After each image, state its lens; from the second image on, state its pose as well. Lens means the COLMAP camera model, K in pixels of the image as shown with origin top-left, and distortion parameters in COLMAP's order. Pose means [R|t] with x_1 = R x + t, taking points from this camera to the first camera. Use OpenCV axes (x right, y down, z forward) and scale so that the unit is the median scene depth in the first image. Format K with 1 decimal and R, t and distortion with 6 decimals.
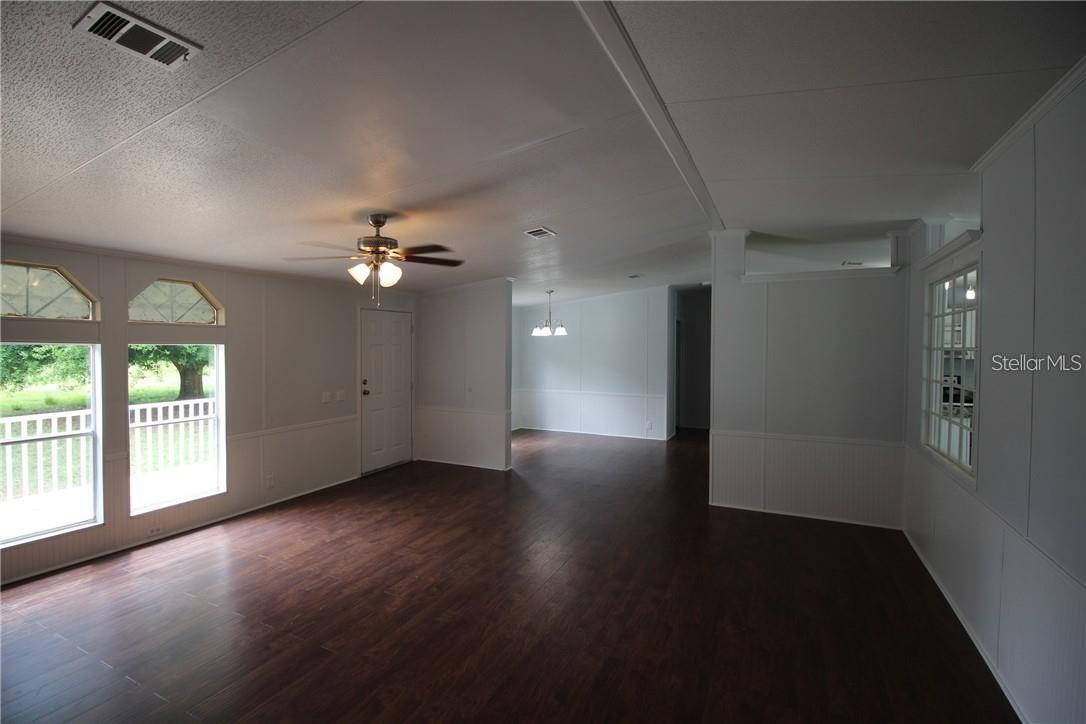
lens RADIAL K [[517.0, 0, 545.1], [0, 517.0, 348.3], [0, 0, 1]] dist [0.001098, 0.000022]
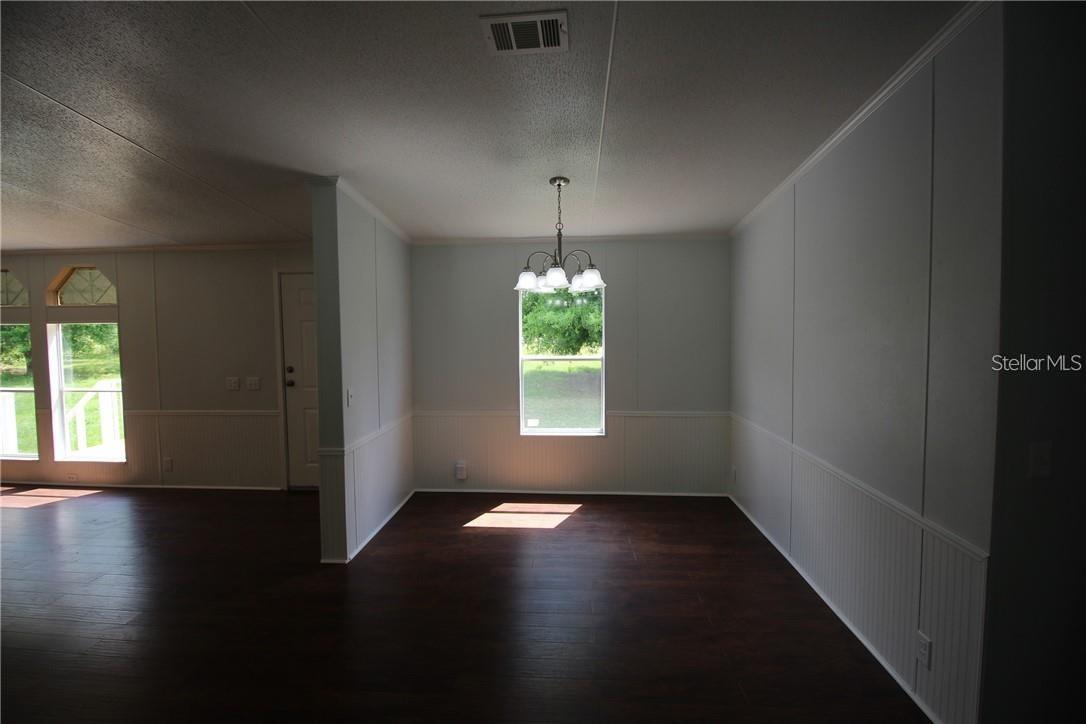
lens RADIAL K [[524.6, 0, 543.0], [0, 524.6, 362.0], [0, 0, 1]] dist [-0.000519, -0.000079]
pose [[0.350865, 0.069250, -0.933862, 0.719717], [0.008684, 0.996978, 0.077193, -0.003996], [0.936386, -0.035194, 0.349204, 1.522489]]
